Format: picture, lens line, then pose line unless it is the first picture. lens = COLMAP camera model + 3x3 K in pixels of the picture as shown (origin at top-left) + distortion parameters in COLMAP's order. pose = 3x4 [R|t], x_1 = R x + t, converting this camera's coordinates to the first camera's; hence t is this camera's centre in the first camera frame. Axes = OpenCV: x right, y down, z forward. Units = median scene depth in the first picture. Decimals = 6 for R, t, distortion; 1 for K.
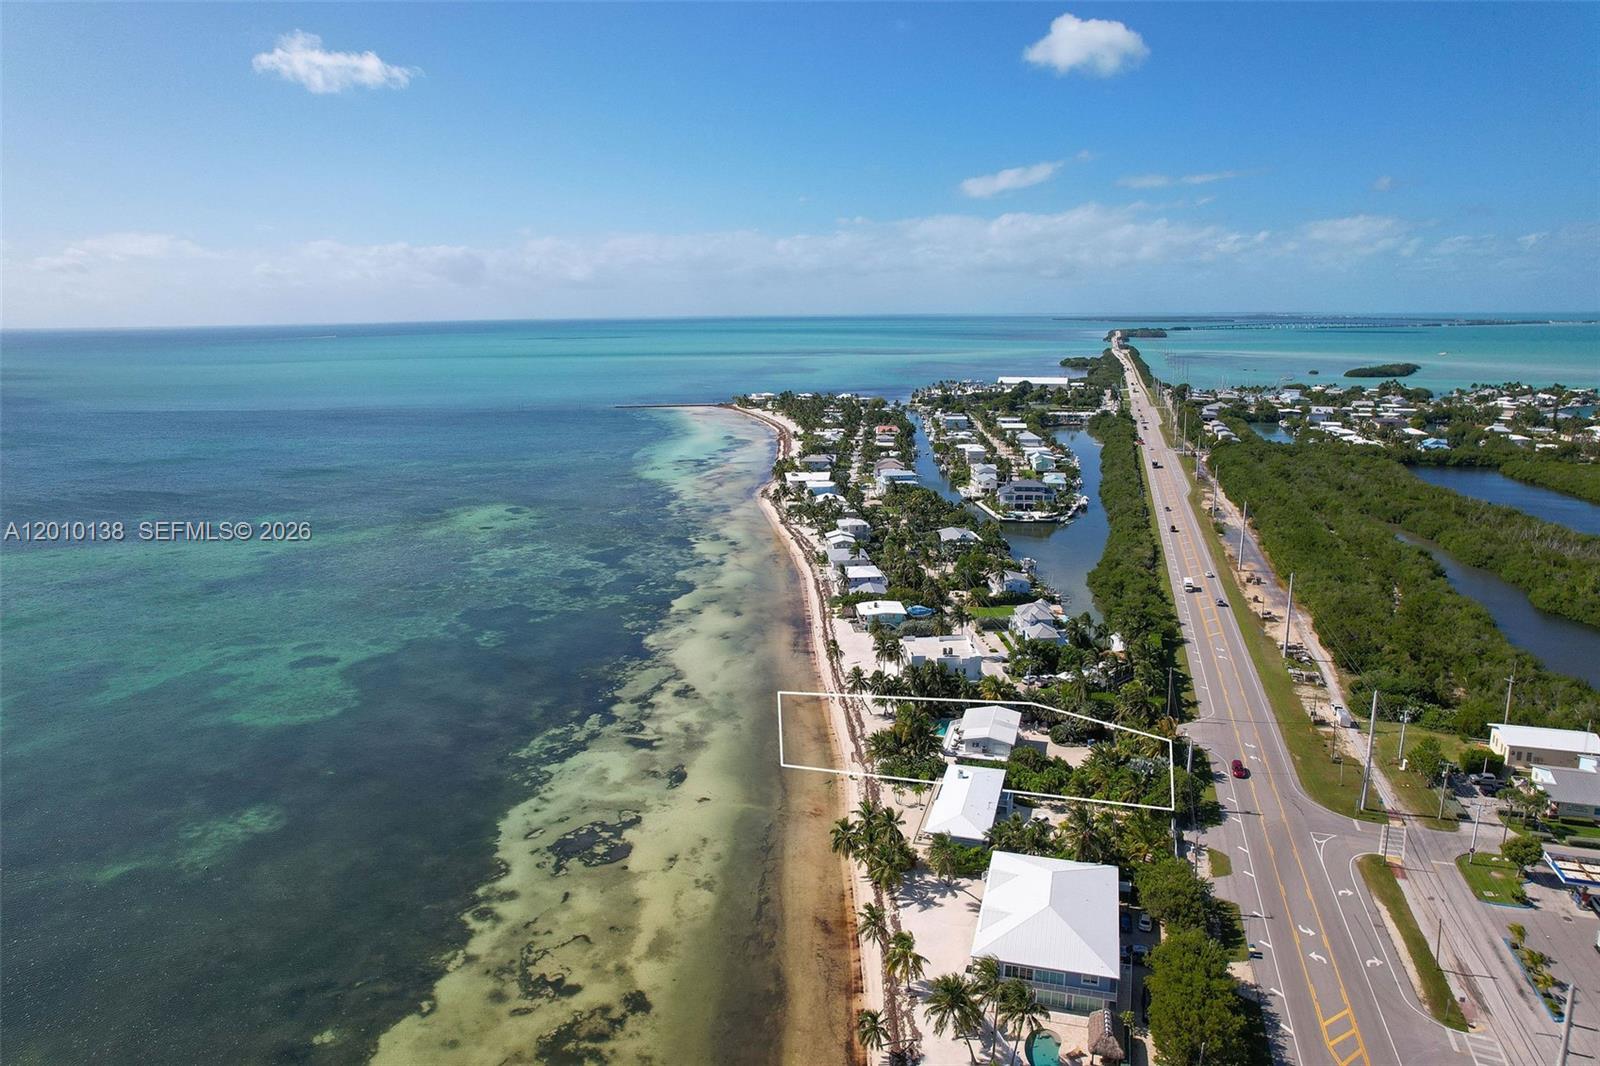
lens RADIAL K [[1055.5, 0, 829.9], [0, 1055.5, 535.3], [0, 0, 1]] dist [-0.053666, 0.024225]
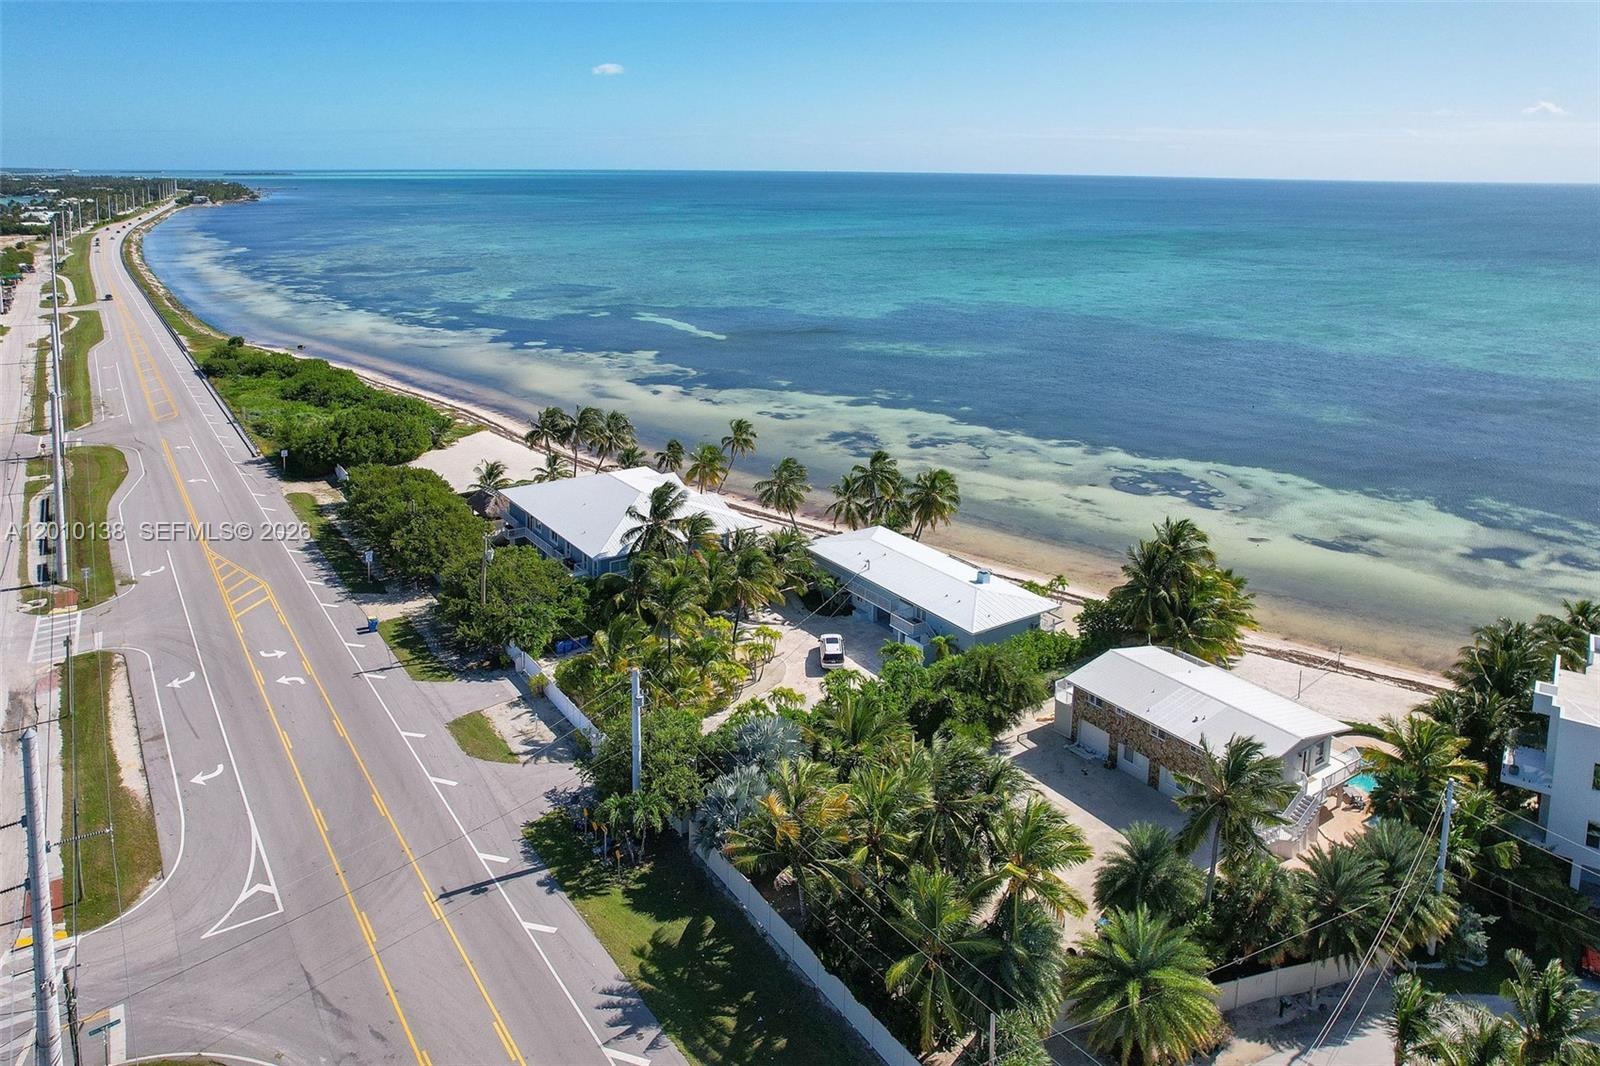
lens RADIAL K [[1055.5, 0, 829.9], [0, 1055.5, 535.3], [0, 0, 1]] dist [-0.053666, 0.024225]
pose [[-0.642726, 0.256643, -0.721829, 0.432277], [-0.166740, 0.872767, 0.458776, -0.006461], [0.747730, 0.415225, -0.518158, 0.970715]]
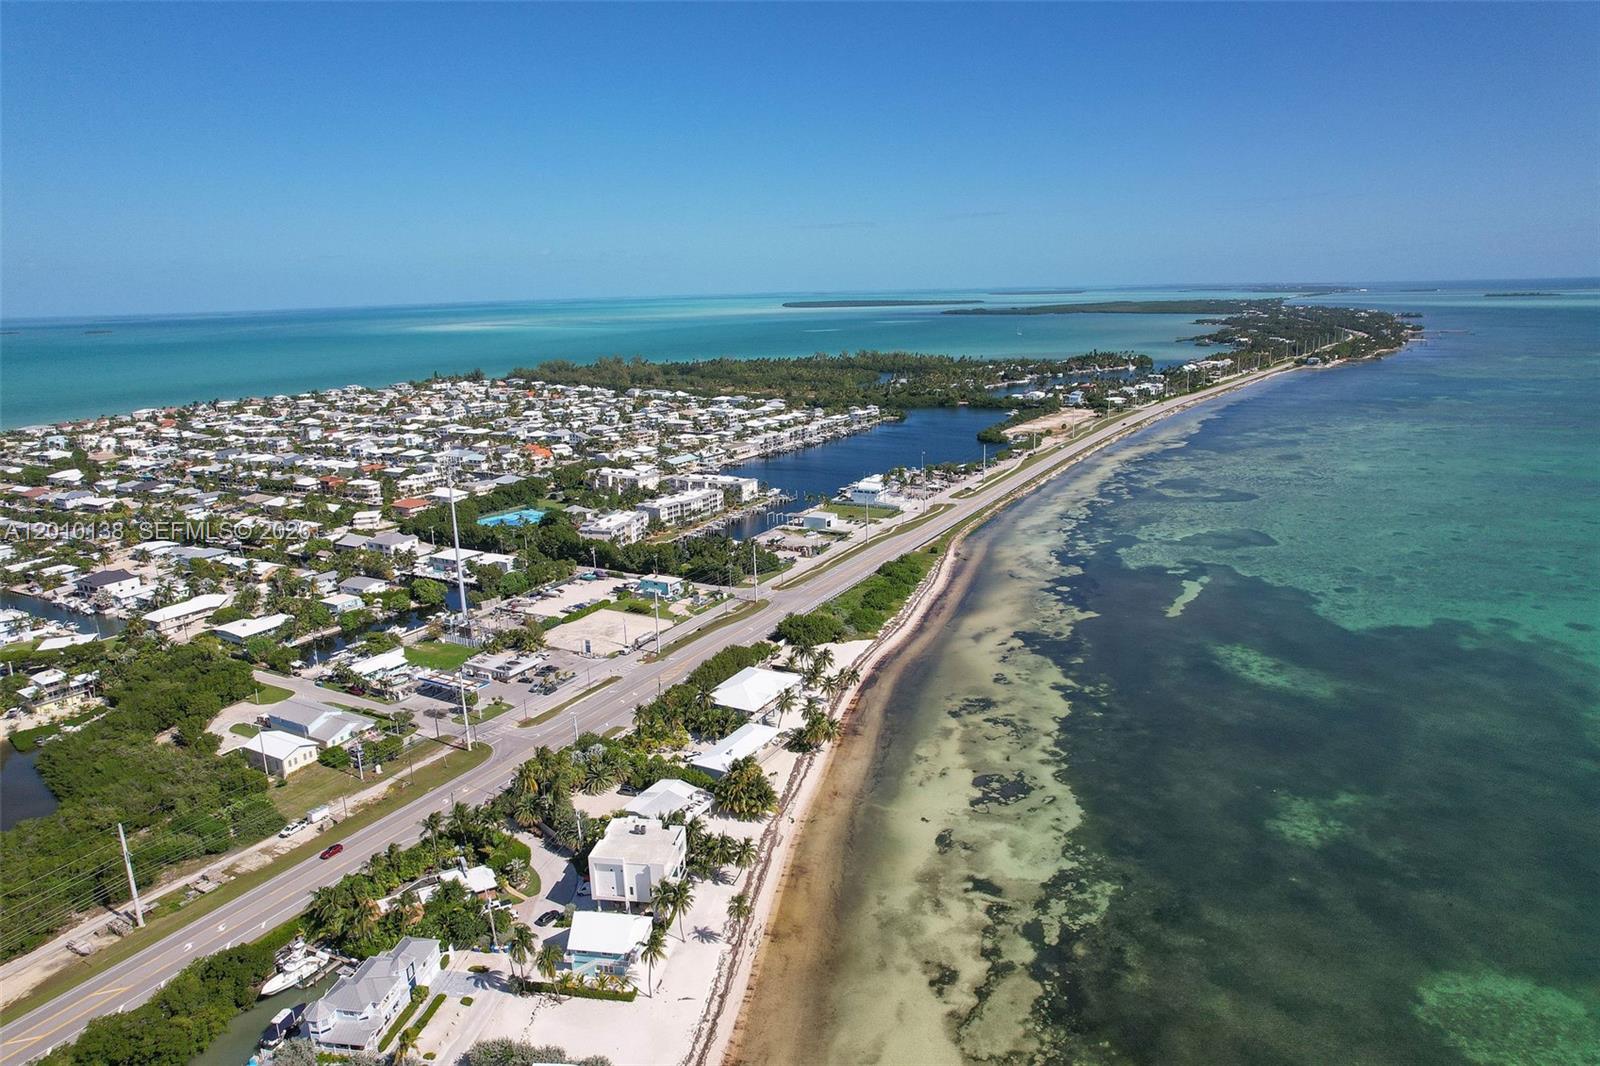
lens RADIAL K [[1020.8, 0, 790.8], [0, 1020.8, 528.6], [0, 0, 1]] dist [-0.063858, 0.052868]
pose [[-0.968417, -0.021796, 0.248383, -0.218870], [0.087653, 0.902827, 0.420976, -0.468419], [-0.233422, 0.429452, -0.872402, 1.620520]]
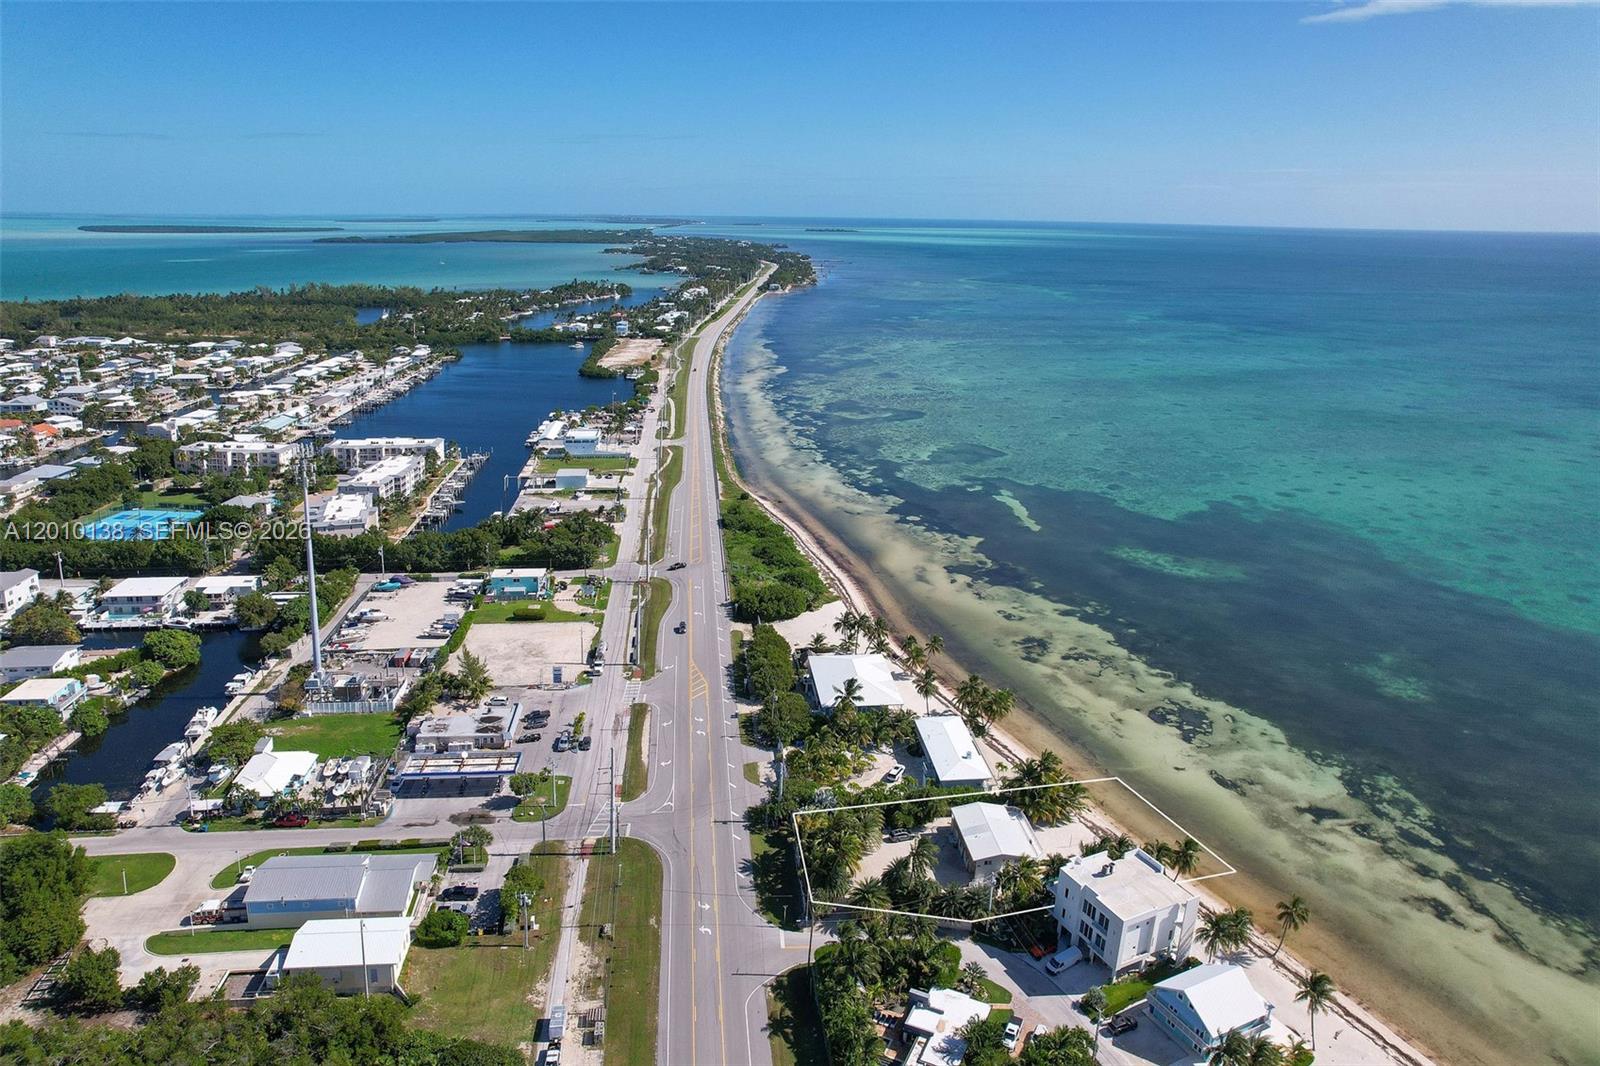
lens RADIAL K [[1021.7, 0, 794.5], [0, 1021.7, 529.5], [0, 0, 1]] dist [-0.070330, 0.060067]
pose [[-0.938332, 0.104370, -0.329607, 0.518981], [-0.073297, 0.871625, 0.484663, -0.413758], [0.337877, 0.478934, -0.810223, 1.389087]]
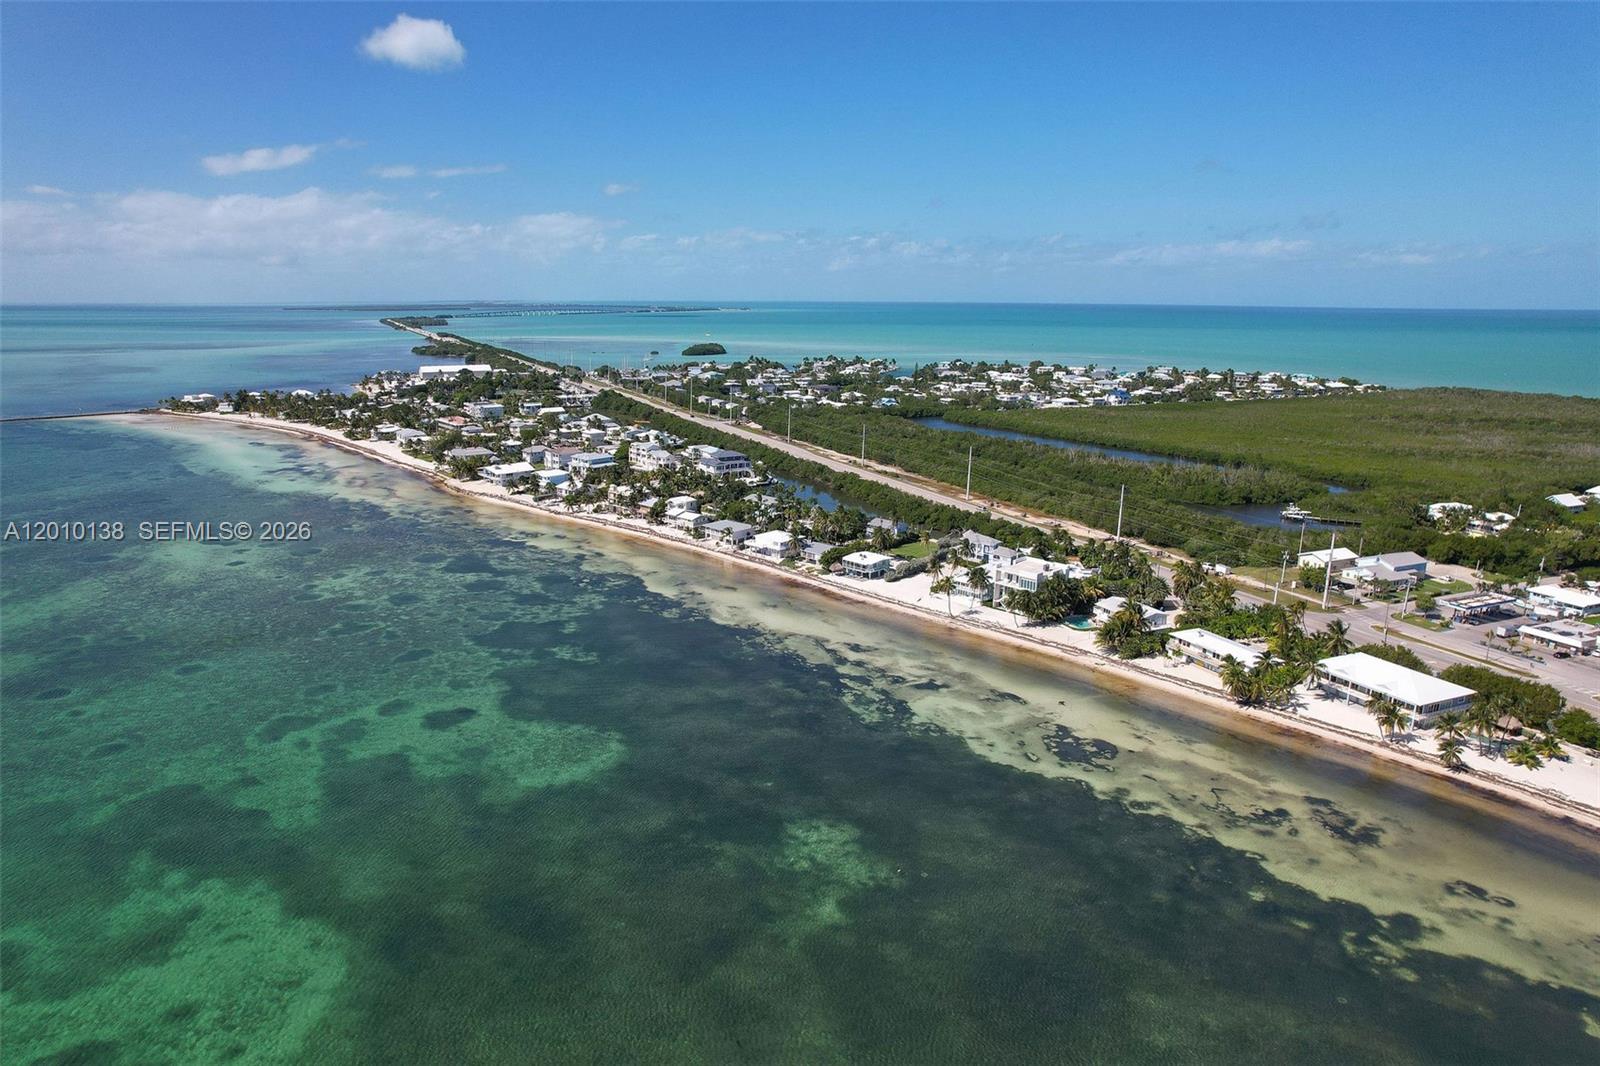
lens RADIAL K [[1020.8, 0, 790.8], [0, 1020.8, 528.6], [0, 0, 1]] dist [-0.063858, 0.052868]
pose [[0.765141, -0.131296, 0.630334, -0.911492], [0.124069, 0.990706, 0.055757, -0.045191], [-0.631796, 0.035543, 0.774320, 0.236077]]
